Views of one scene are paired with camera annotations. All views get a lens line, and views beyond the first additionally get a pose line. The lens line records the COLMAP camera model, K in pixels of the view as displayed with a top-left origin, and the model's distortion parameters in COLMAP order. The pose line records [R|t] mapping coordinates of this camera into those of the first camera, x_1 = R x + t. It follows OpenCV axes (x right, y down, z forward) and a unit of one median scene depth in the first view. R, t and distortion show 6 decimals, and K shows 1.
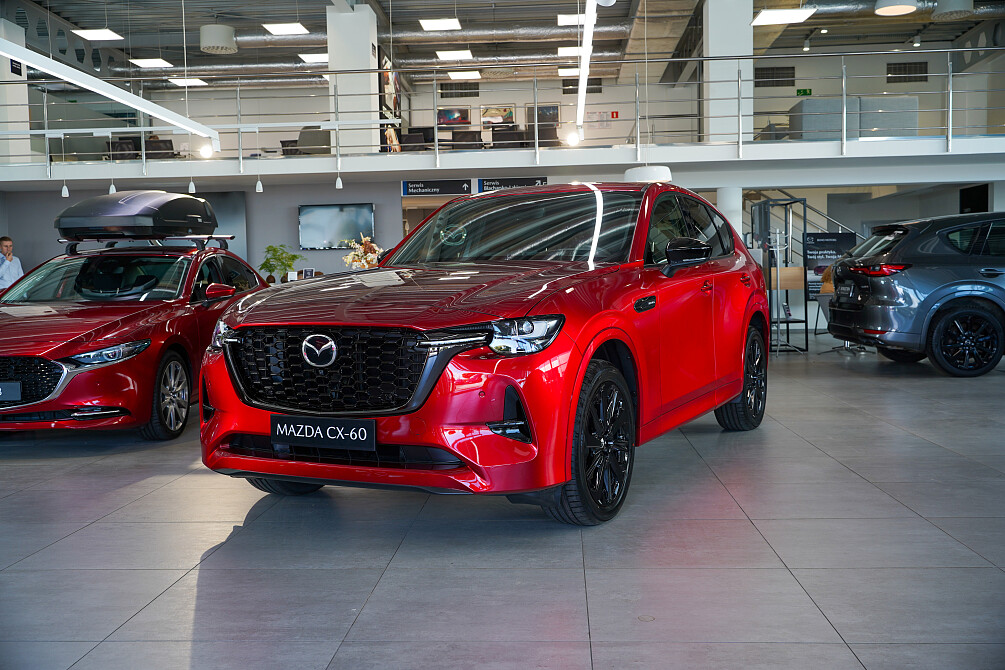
lens RADIAL K [[999.8, 0, 497.8], [0, 999.8, 338.6], [0, 0, 1]] dist [0.020839, 0.000000]
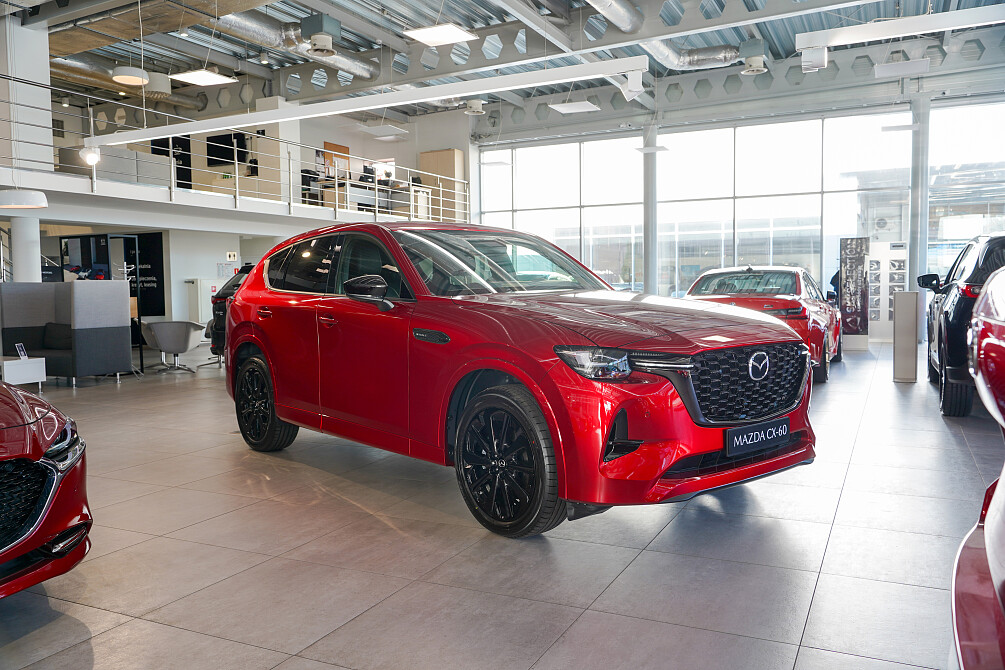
lens RADIAL K [[803.6, 0, 501.4], [0, 803.6, 330.4], [0, 0, 1]] dist [-0.007848, -0.001961]
pose [[0.383910, -0.035620, 0.922683, -1.155859], [0.063814, 0.997890, 0.011972, -0.060536], [-0.921163, 0.054284, 0.385373, 0.907204]]
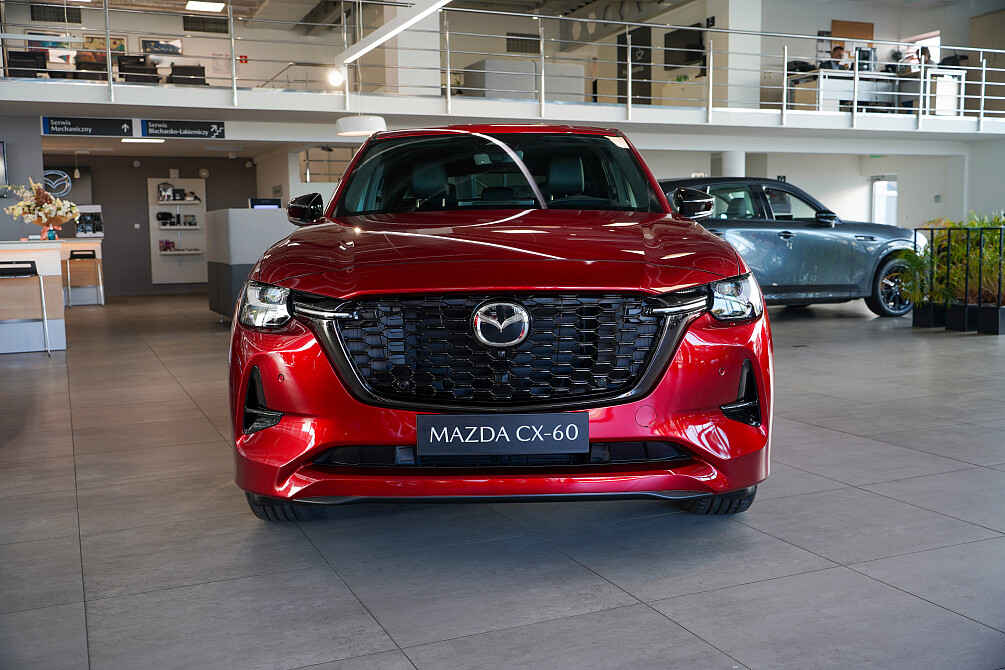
lens RADIAL K [[999.8, 0, 499.7], [0, 999.8, 335.2], [0, 0, 1]] dist [0.020839, 0.000000]
pose [[0.888621, -0.040323, 0.456867, -0.515220], [0.024619, 0.998885, 0.040276, -0.010199], [-0.457982, -0.024543, 0.888623, 0.339717]]
